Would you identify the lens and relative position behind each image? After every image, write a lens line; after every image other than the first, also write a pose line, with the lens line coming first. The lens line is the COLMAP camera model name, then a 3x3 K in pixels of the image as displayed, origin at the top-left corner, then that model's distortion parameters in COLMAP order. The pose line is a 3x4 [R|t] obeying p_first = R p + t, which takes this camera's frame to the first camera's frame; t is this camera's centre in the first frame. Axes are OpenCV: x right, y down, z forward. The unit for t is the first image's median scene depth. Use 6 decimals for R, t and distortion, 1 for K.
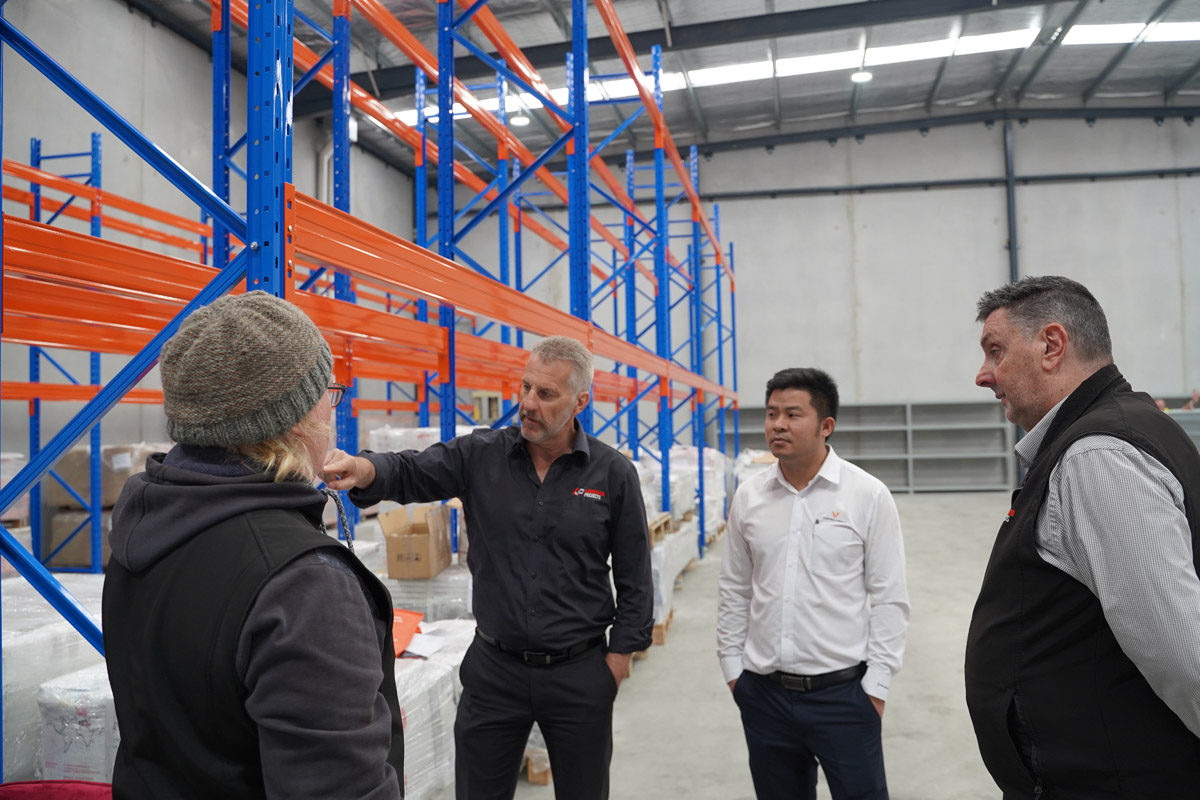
lens RADIAL K [[984.3, 0, 600.0], [0, 984.3, 400.0], [0, 0, 1]] dist [-0.052010, 0.004937]
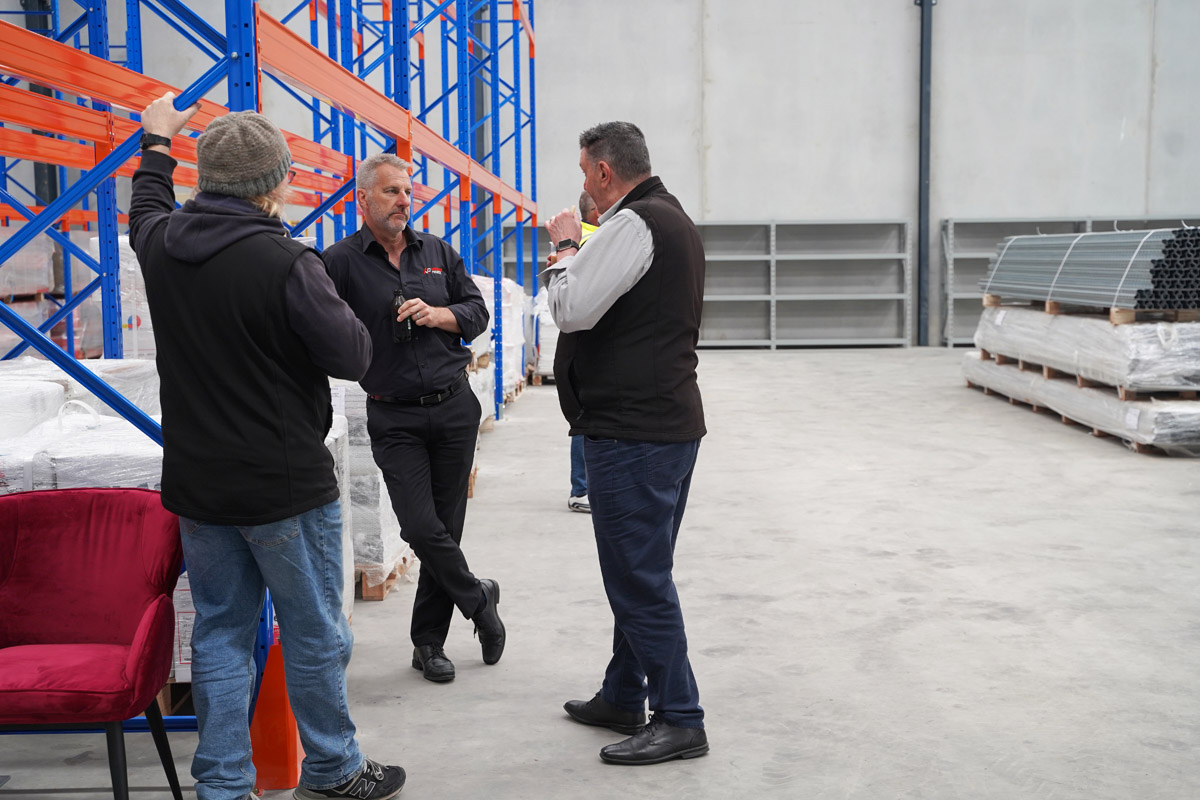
lens RADIAL K [[1576.1, 0, 600.8], [0, 1576.1, 371.8], [0, 0, 1]] dist [0.111390, -0.035549]
pose [[0.981473, -0.002538, 0.191586, -0.033540], [-0.015892, 0.995388, 0.094602, 0.005144], [-0.190943, -0.095894, 0.976906, -0.129838]]
